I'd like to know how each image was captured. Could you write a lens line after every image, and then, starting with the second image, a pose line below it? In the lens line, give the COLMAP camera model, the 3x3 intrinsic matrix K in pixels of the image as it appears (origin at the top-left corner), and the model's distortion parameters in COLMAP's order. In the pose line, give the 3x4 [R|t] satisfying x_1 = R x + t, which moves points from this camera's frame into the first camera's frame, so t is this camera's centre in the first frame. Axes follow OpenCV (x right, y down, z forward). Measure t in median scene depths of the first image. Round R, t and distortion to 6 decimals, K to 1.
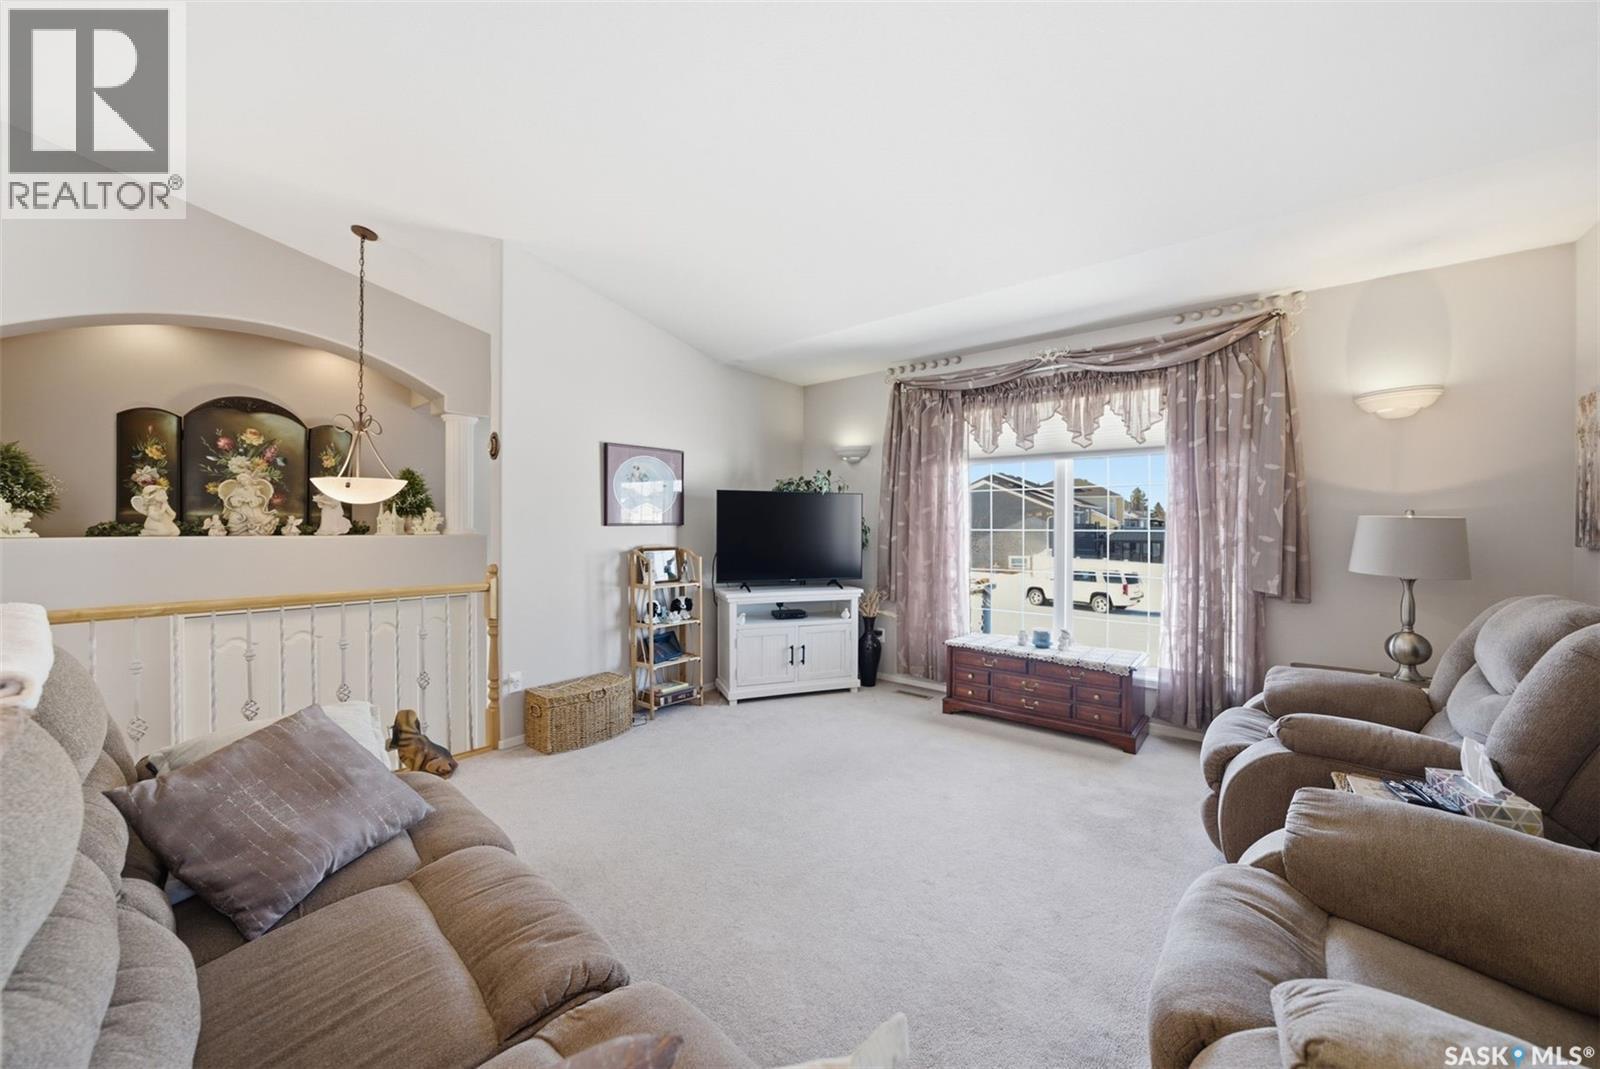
lens RADIAL K [[580.6, 0, 800.0], [0, 580.6, 534.5], [0, 0, 1]] dist [-0.000539, 0.000032]
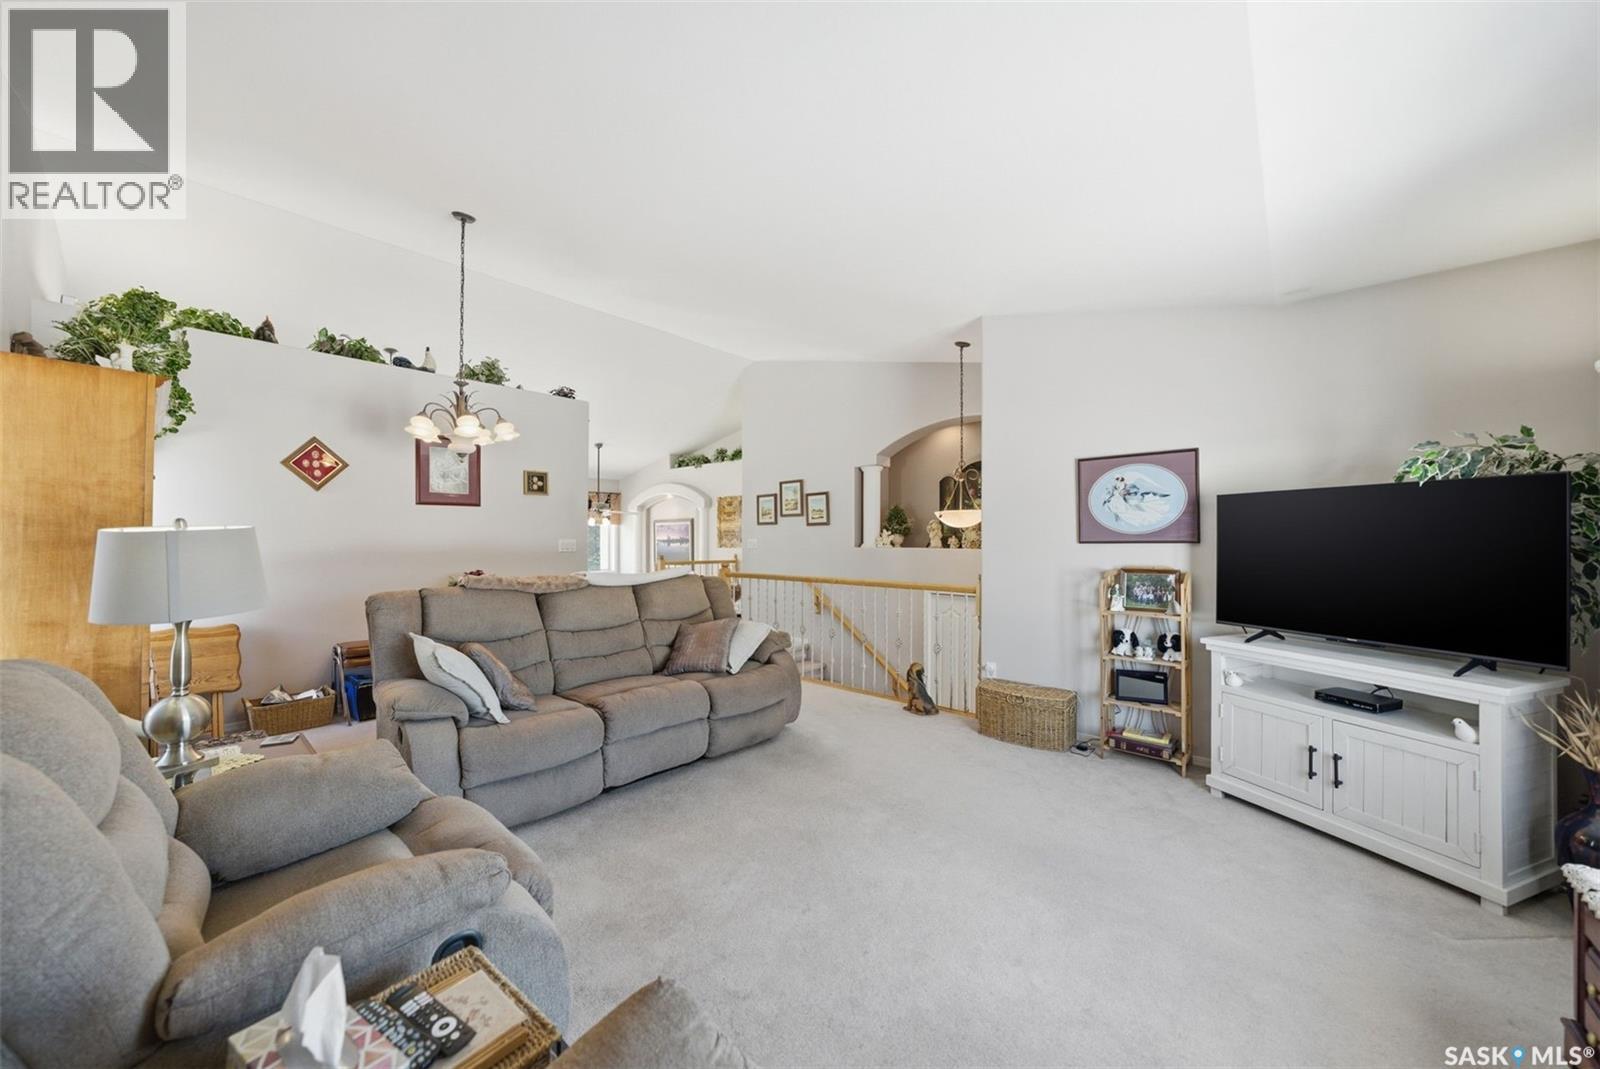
lens RADIAL K [[580.6, 0, 800.0], [0, 580.6, 534.5], [0, 0, 1]] dist [-0.000539, 0.000032]
pose [[-0.018737, -0.008321, -0.999790, 0.635610], [-0.009874, 0.999918, -0.008137, -0.016747], [0.999776, 0.009720, -0.018818, 0.521332]]
